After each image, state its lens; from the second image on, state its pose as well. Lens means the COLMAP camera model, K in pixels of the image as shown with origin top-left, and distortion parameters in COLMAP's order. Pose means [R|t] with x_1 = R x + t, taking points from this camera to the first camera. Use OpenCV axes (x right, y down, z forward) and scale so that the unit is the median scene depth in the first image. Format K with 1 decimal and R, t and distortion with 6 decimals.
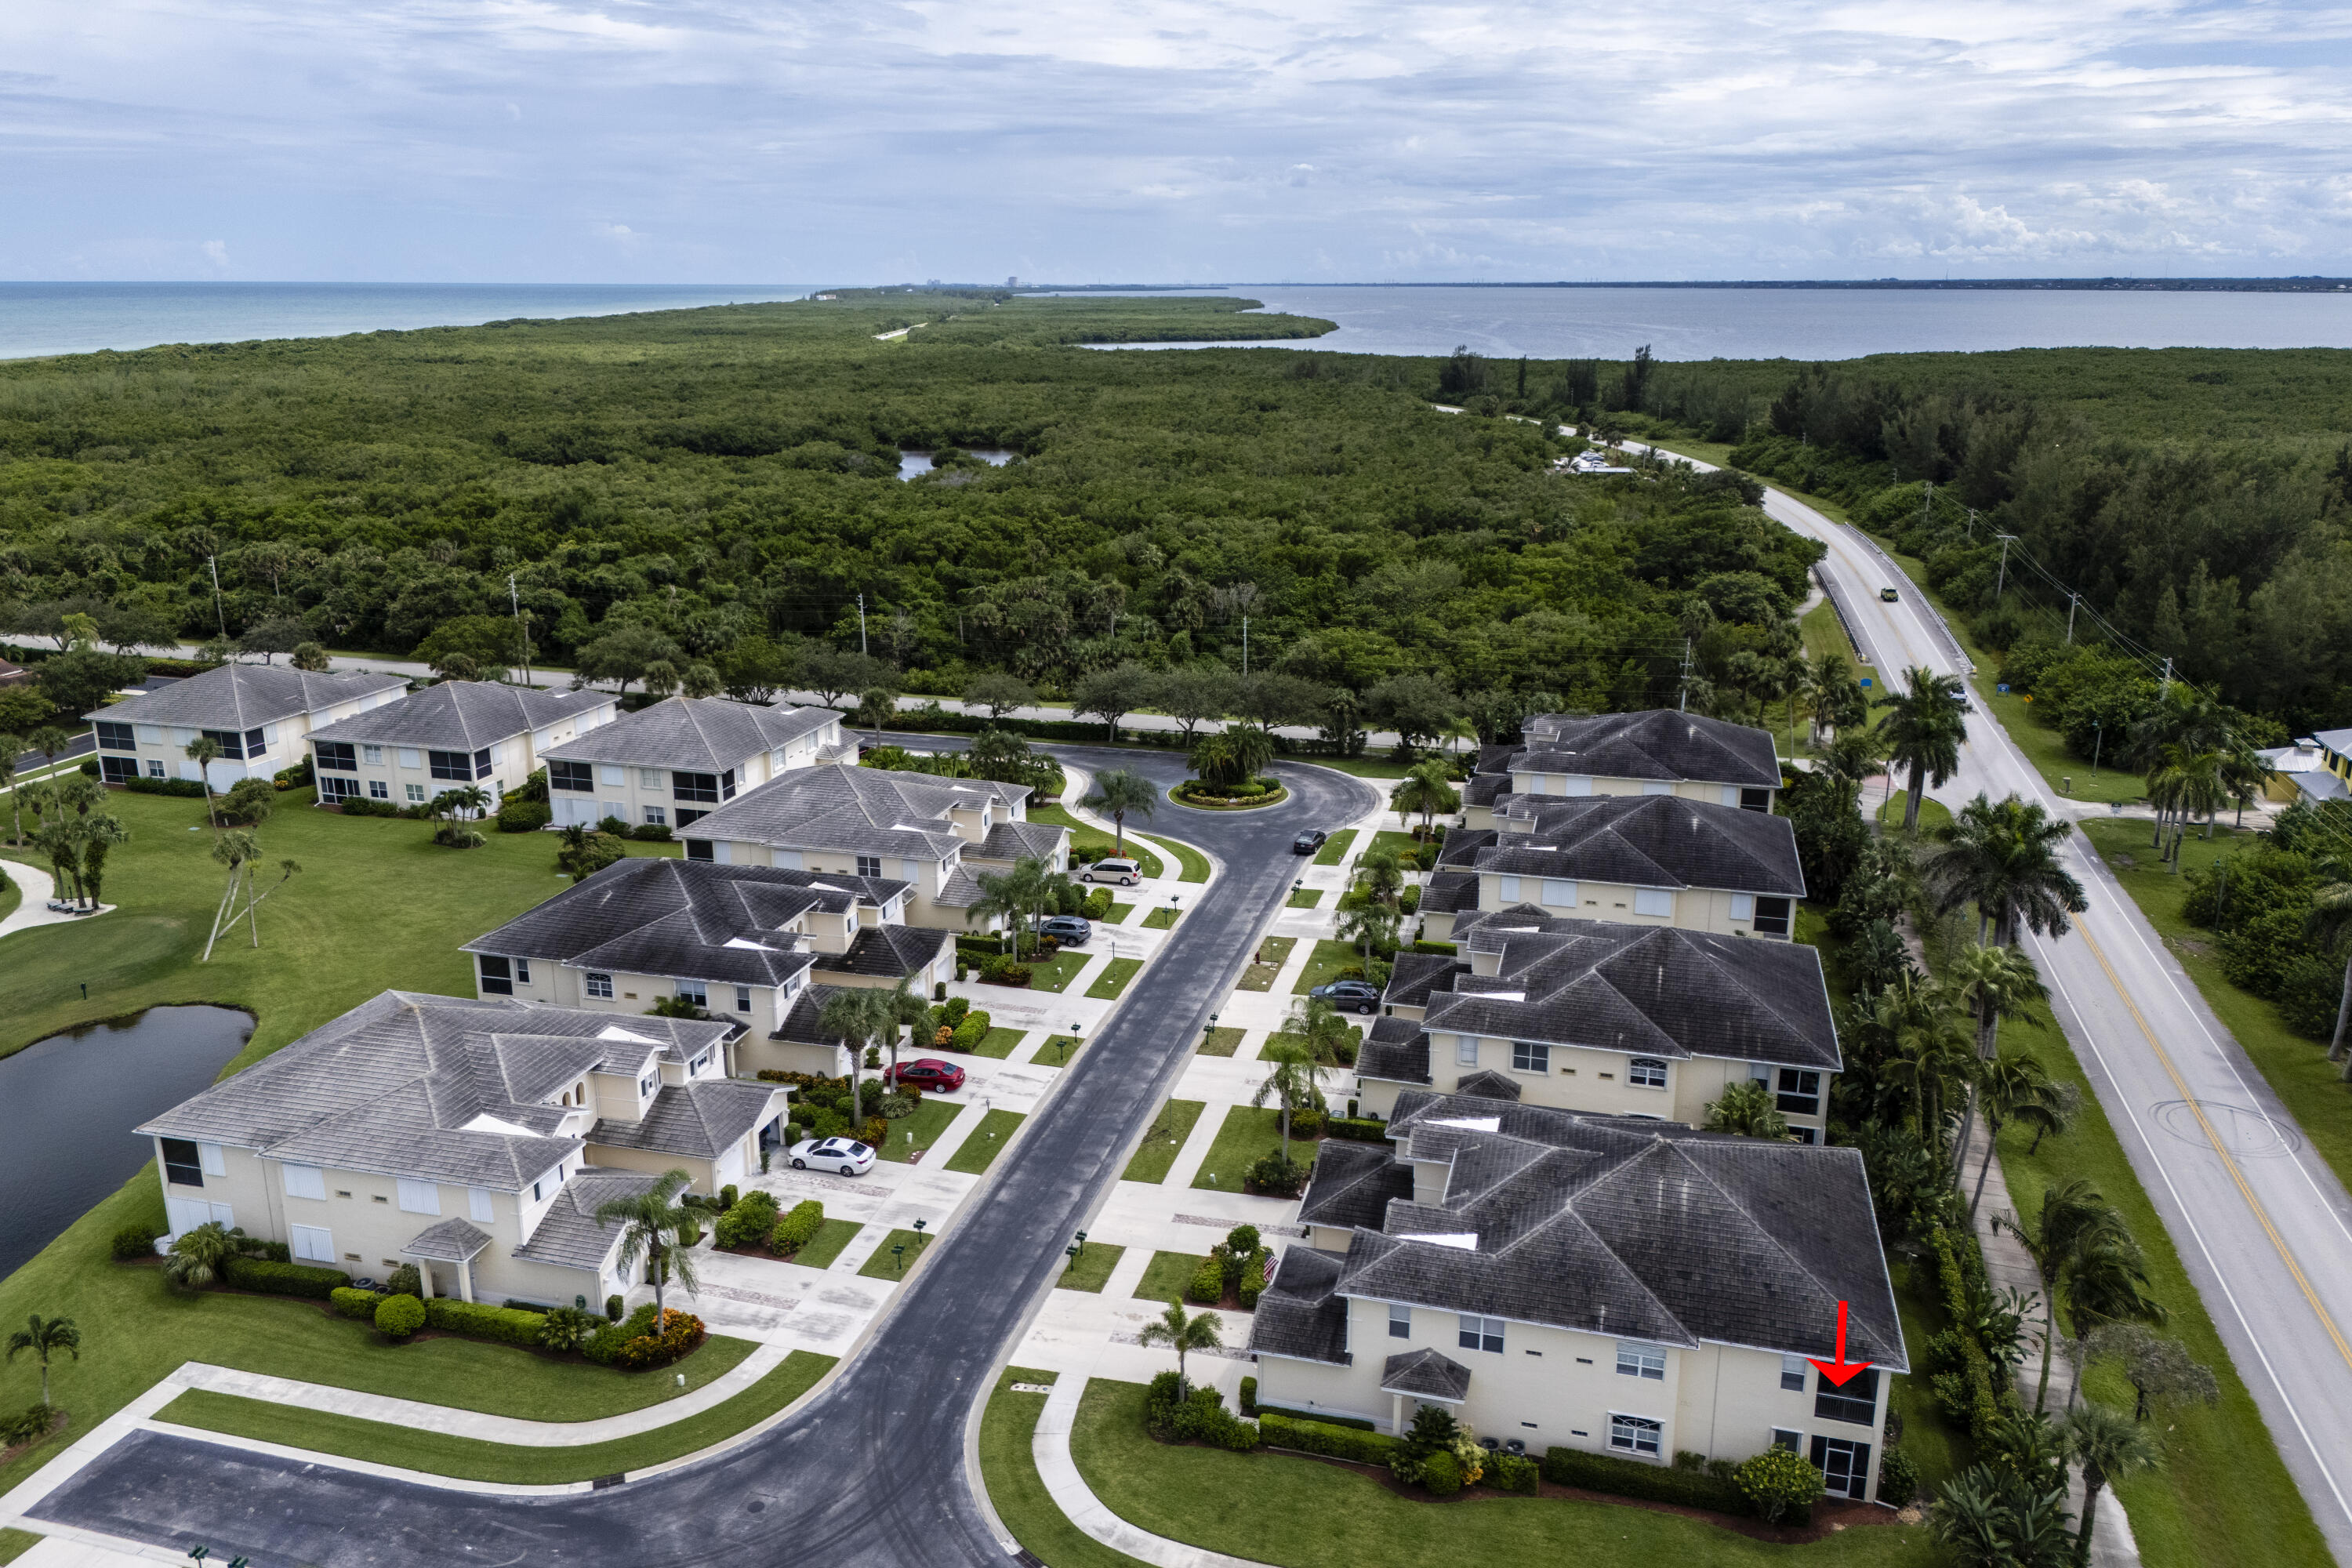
lens RADIAL K [[1750.6, 0, 1176.0], [0, 1750.6, 784.0], [0, 0, 1]] dist [0.159384, -0.186461]
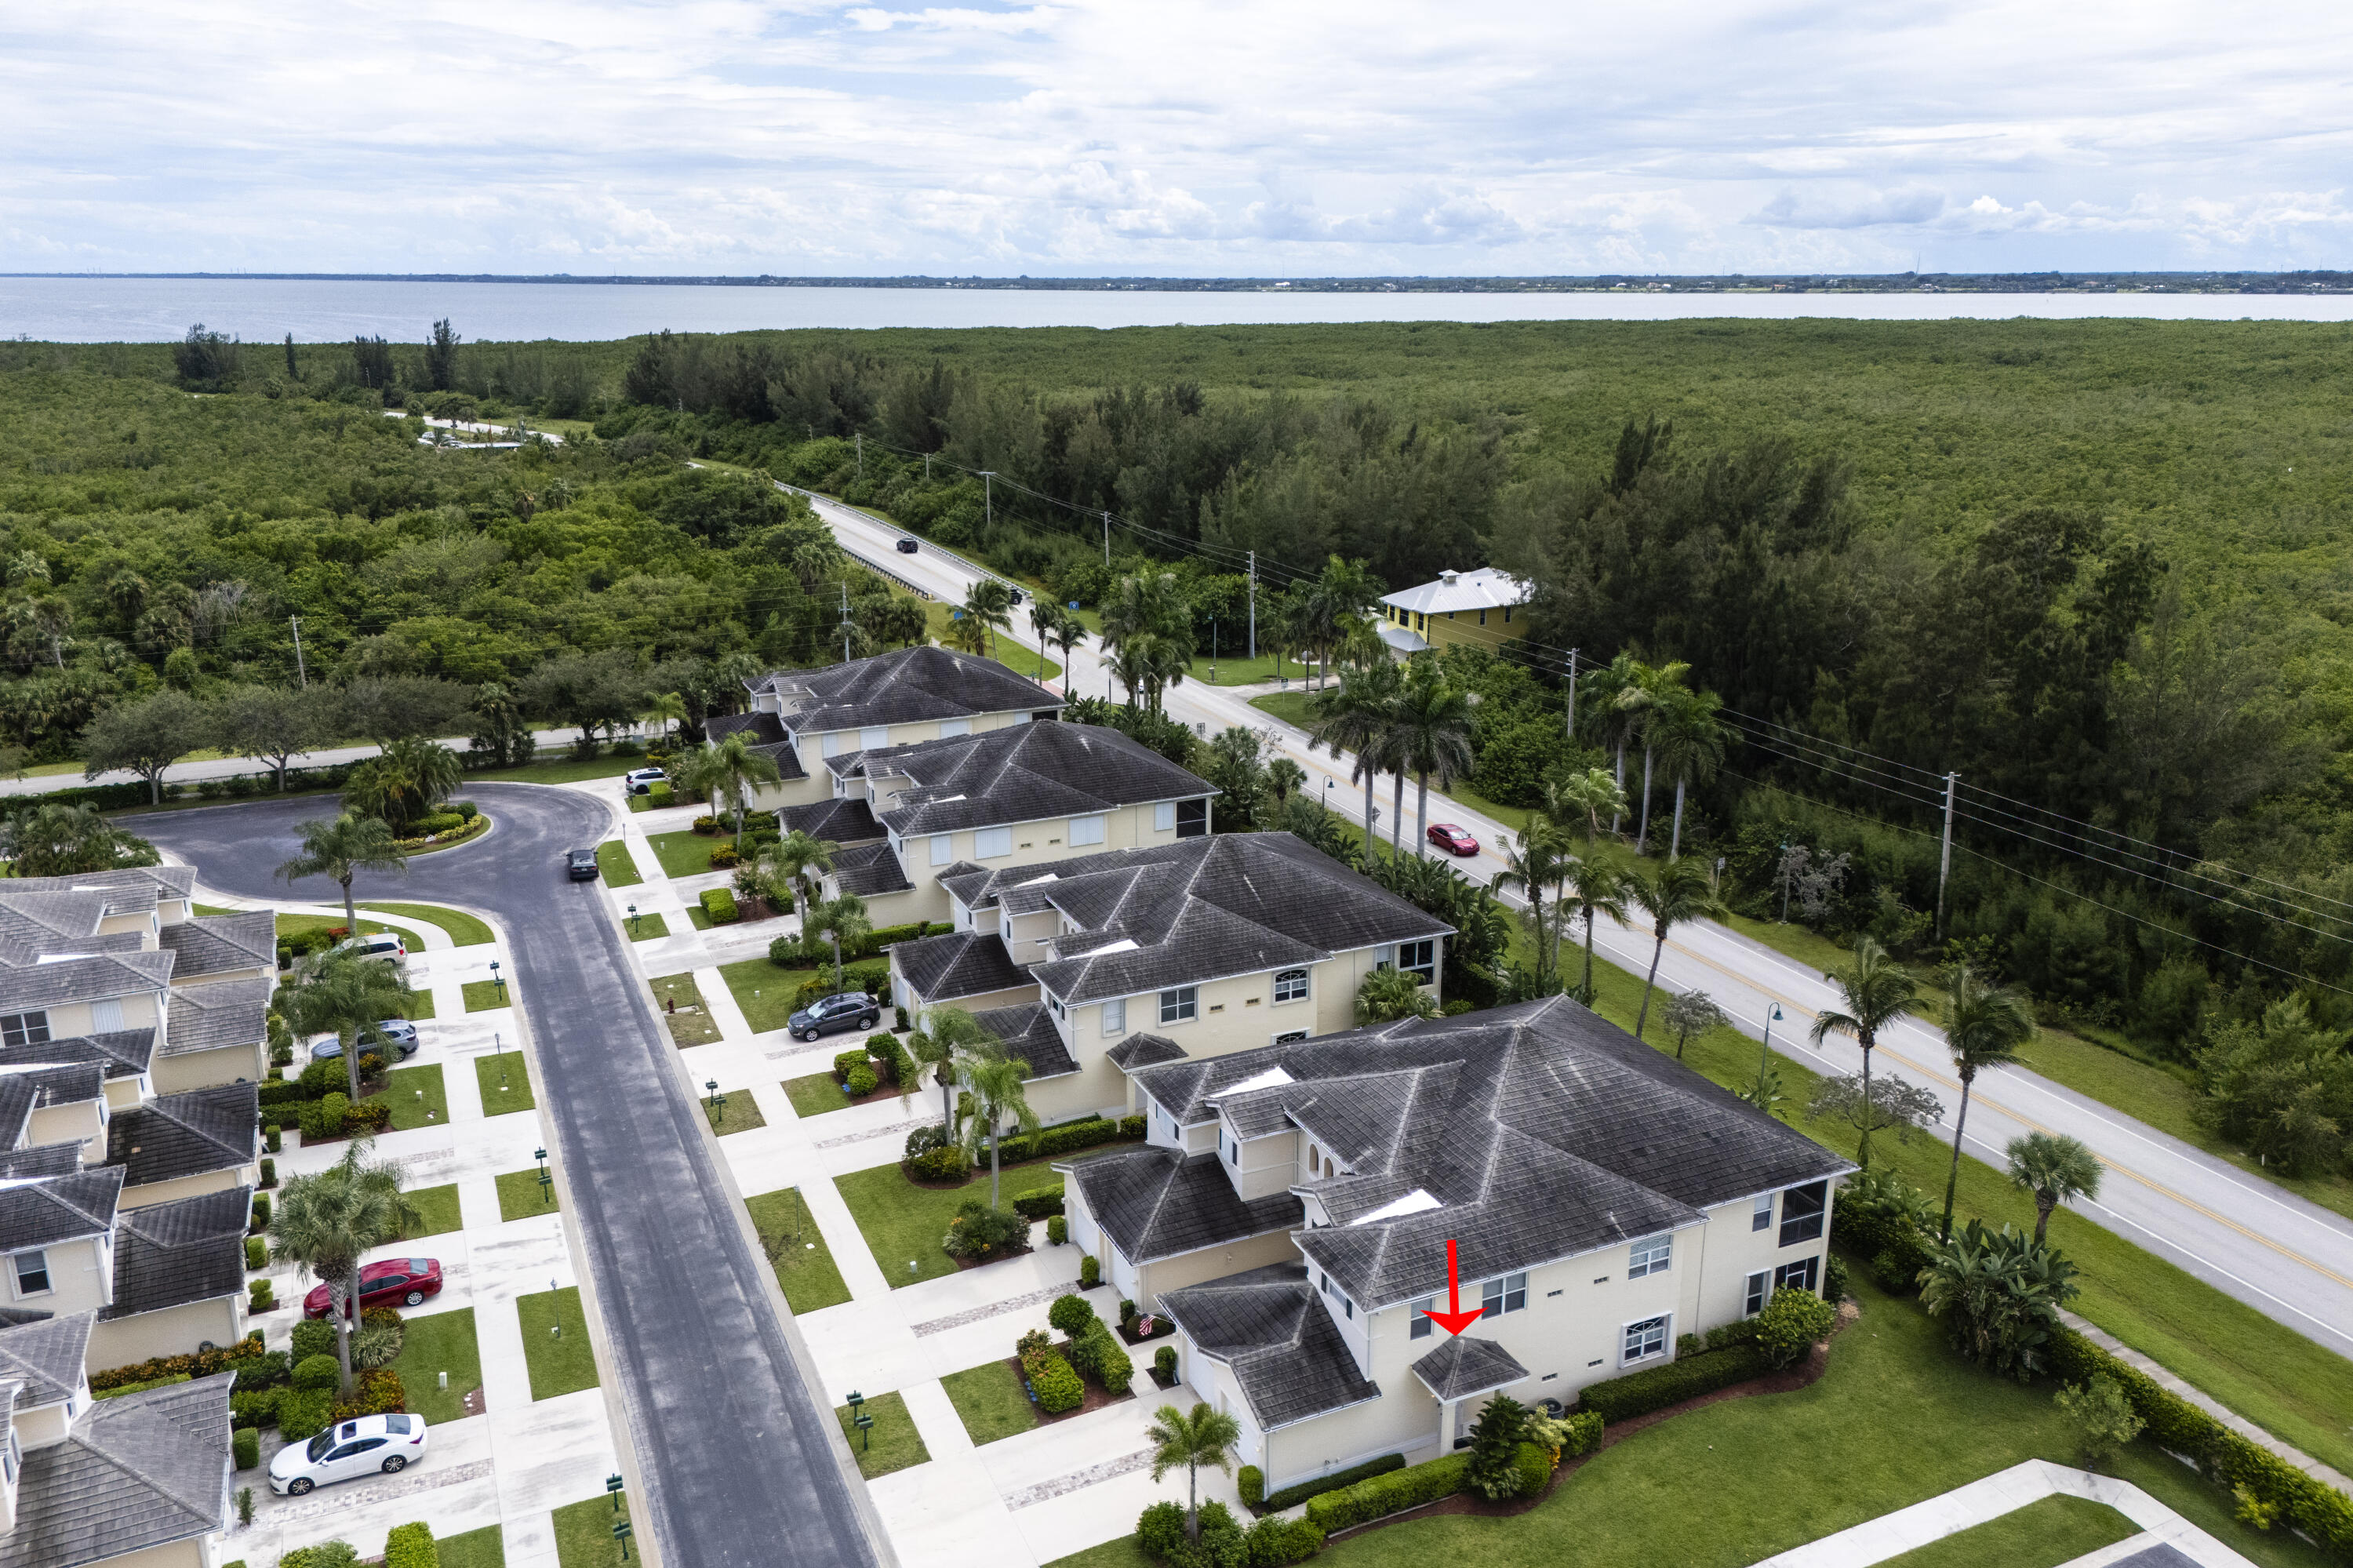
lens RADIAL K [[1766.6, 0, 1176.5], [0, 1766.6, 784.0], [0, 0, 1]] dist [0.127096, -0.143395]
pose [[0.770665, -0.179510, 0.611434, -0.245514], [0.179822, 0.981770, 0.061584, -0.004883], [-0.611343, 0.062488, 0.788895, 0.239116]]
